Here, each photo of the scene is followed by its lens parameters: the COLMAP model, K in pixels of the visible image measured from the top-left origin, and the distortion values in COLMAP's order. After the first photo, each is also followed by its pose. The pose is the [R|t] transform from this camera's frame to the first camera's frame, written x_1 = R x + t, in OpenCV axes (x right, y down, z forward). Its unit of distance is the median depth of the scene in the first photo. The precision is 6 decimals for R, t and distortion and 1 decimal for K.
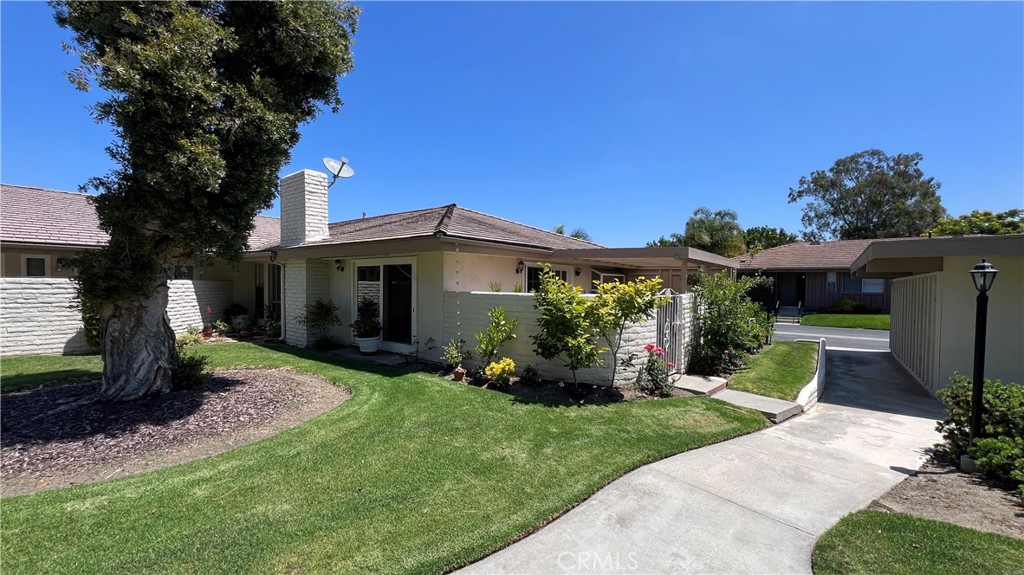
lens RADIAL K [[406.8, 0, 515.2], [0, 406.8, 290.3], [0, 0, 1]] dist [-0.001386, 0.000286]
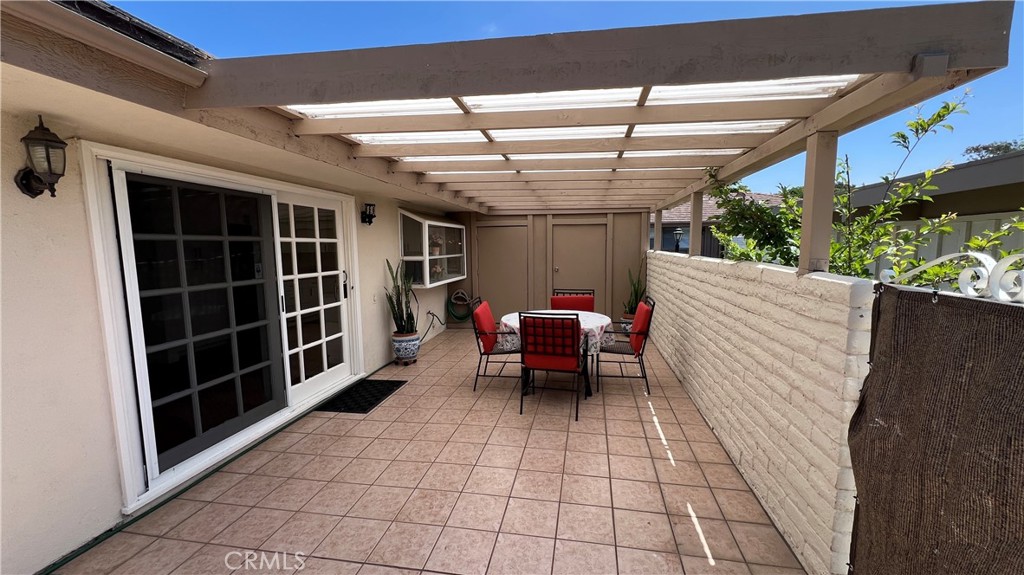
lens RADIAL K [[406.8, 0, 513.4], [0, 406.8, 291.4], [0, 0, 1]] dist [-0.001386, 0.000286]
pose [[0.889322, -0.072925, 0.451430, 0.202319], [0.029491, 0.994293, 0.102523, -0.014416], [-0.456330, -0.077863, 0.886397, 1.220699]]
